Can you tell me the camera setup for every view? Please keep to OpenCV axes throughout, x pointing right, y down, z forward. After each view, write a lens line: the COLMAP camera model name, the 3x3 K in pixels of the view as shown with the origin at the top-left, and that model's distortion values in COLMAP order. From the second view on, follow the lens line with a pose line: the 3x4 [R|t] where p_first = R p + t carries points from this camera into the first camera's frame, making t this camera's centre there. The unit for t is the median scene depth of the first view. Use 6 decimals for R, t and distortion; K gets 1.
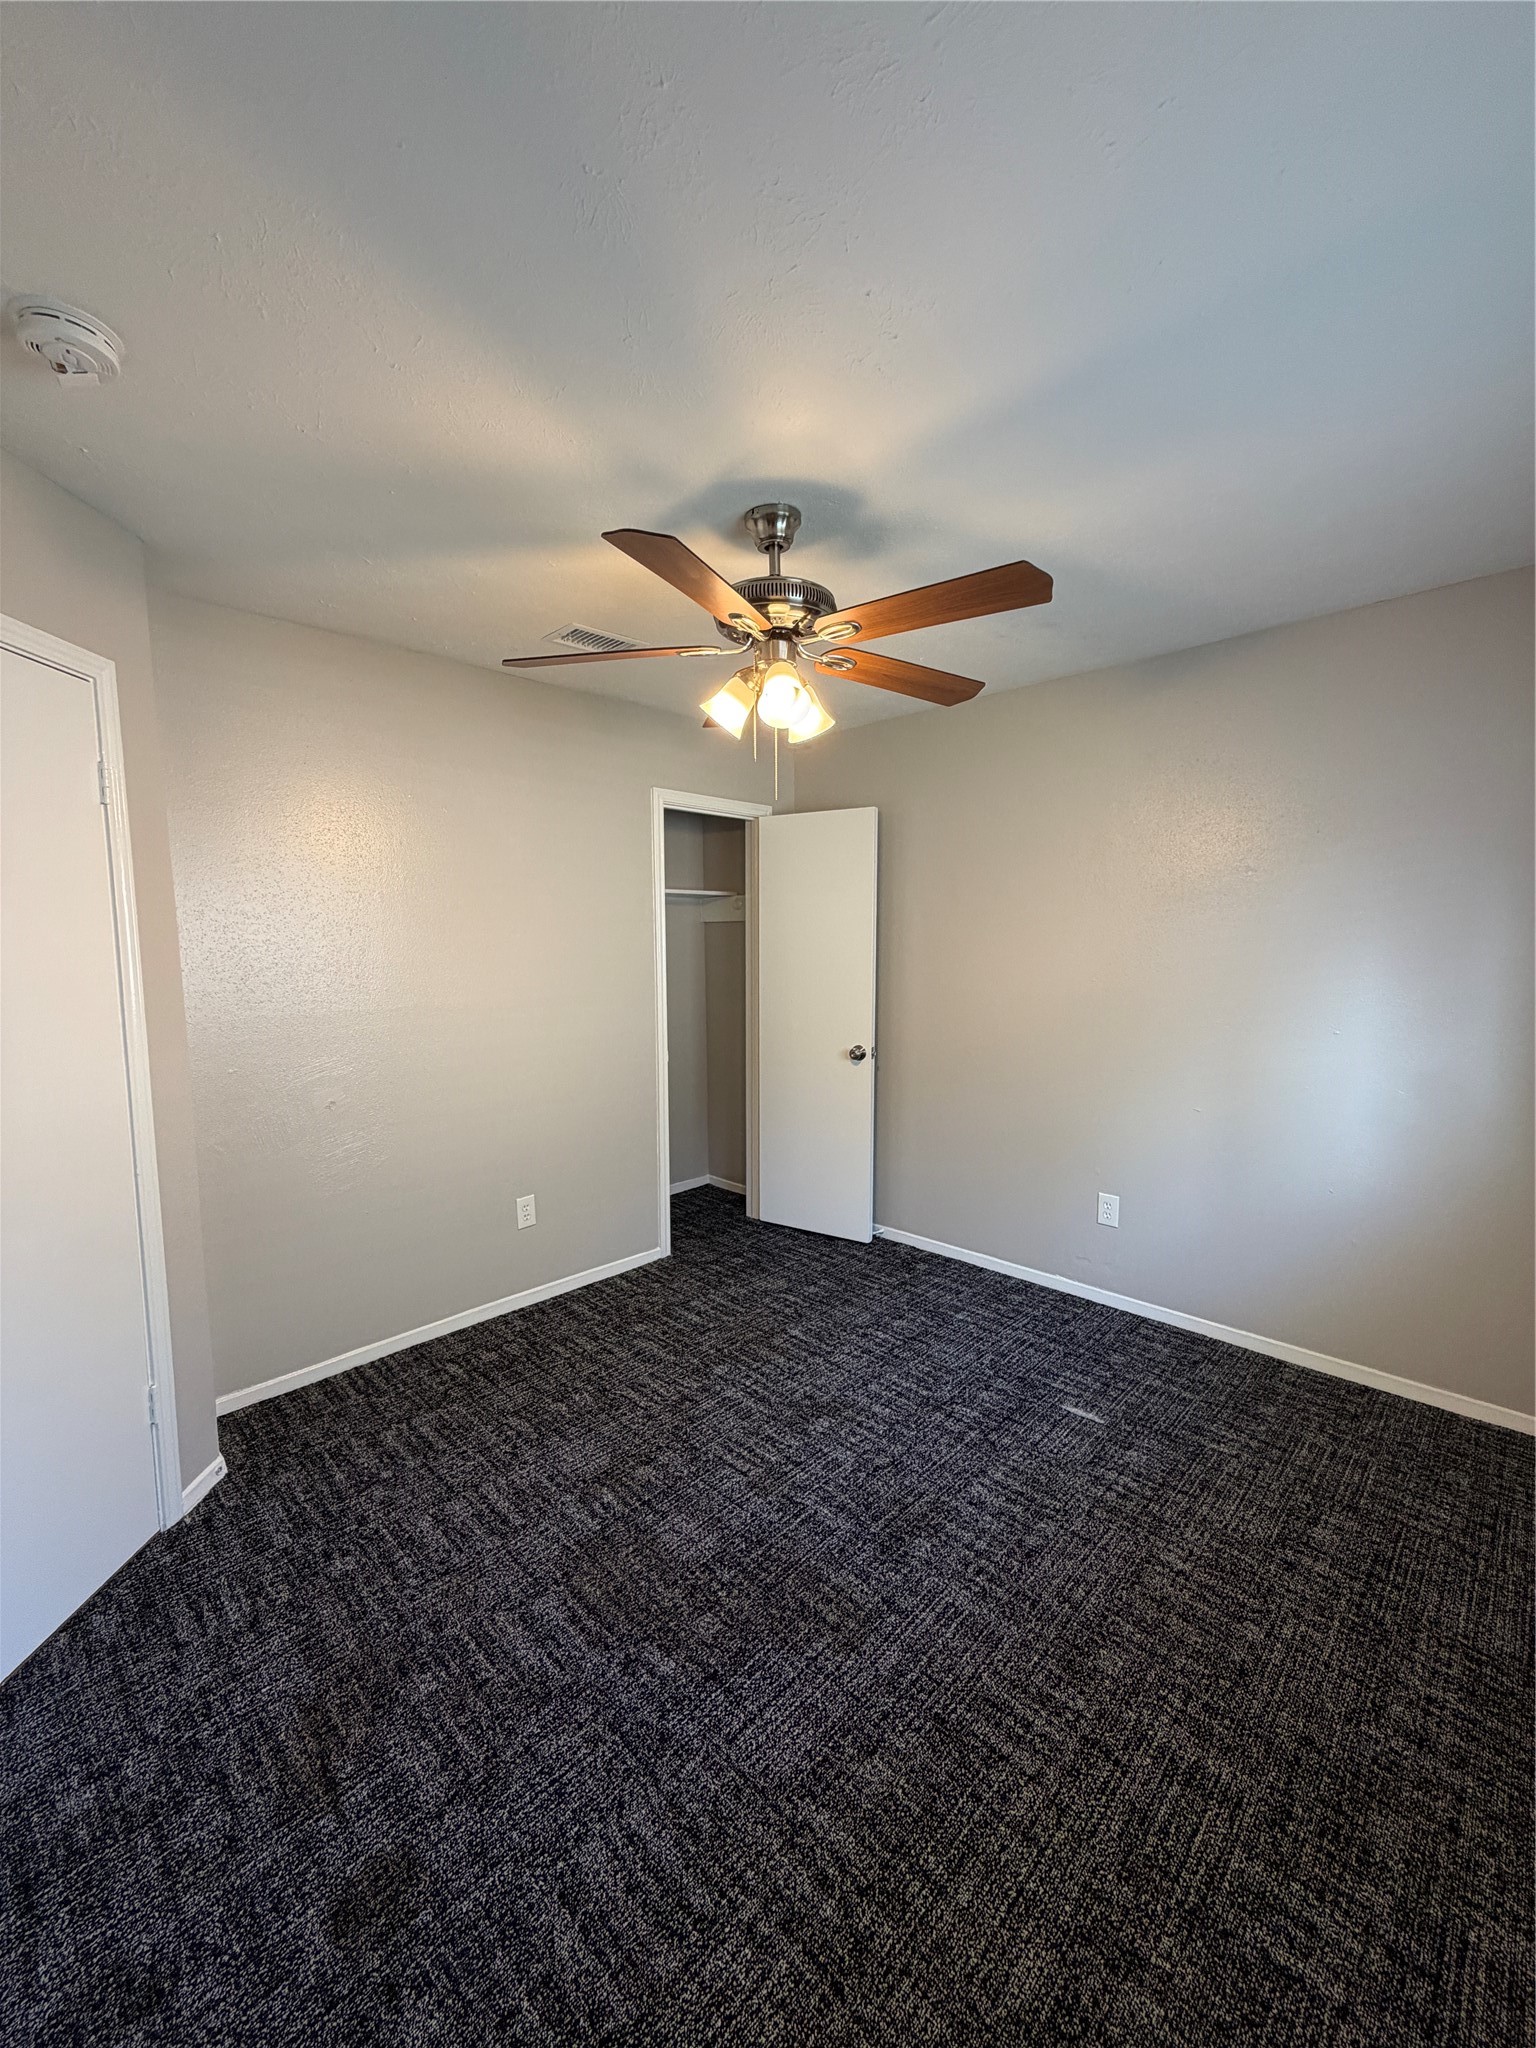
lens RADIAL K [[817.5, 0, 767.0], [0, 817.5, 1018.9], [0, 0, 1]] dist [-0.001094, 0.000951]
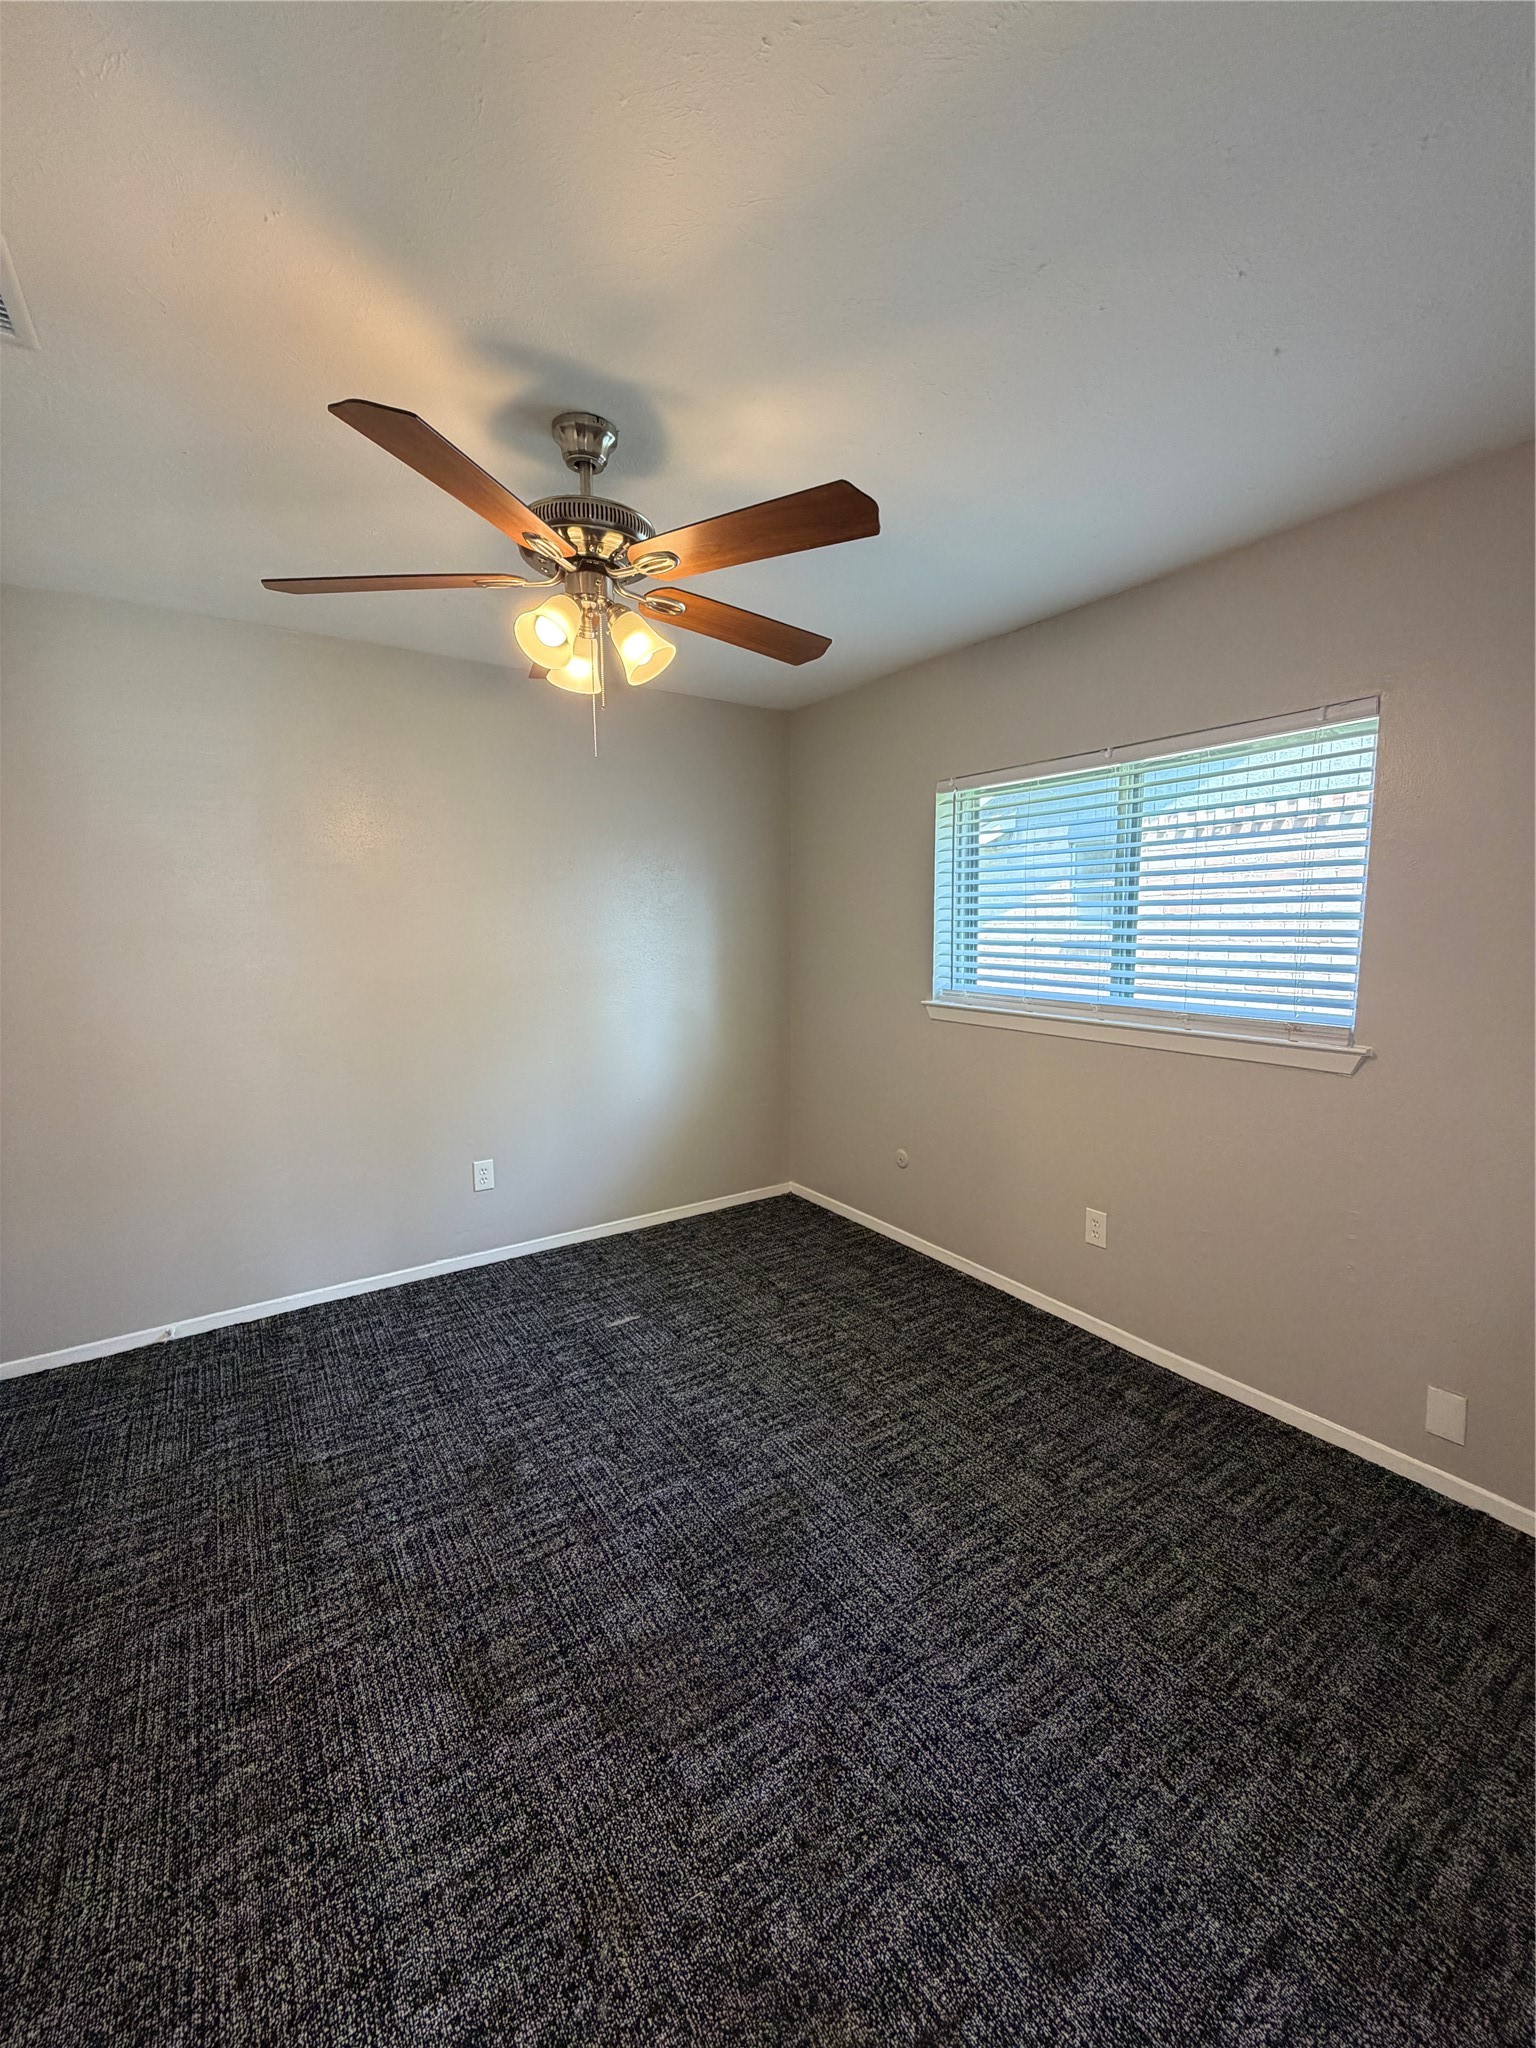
lens RADIAL K [[817.5, 0, 767.0], [0, 817.5, 1018.9], [0, 0, 1]] dist [-0.001094, 0.000951]
pose [[0.195941, -0.111392, 0.974268, -0.951119], [0.102317, 0.990427, 0.092662, -0.051636], [-0.975263, 0.081528, 0.205463, 0.735646]]
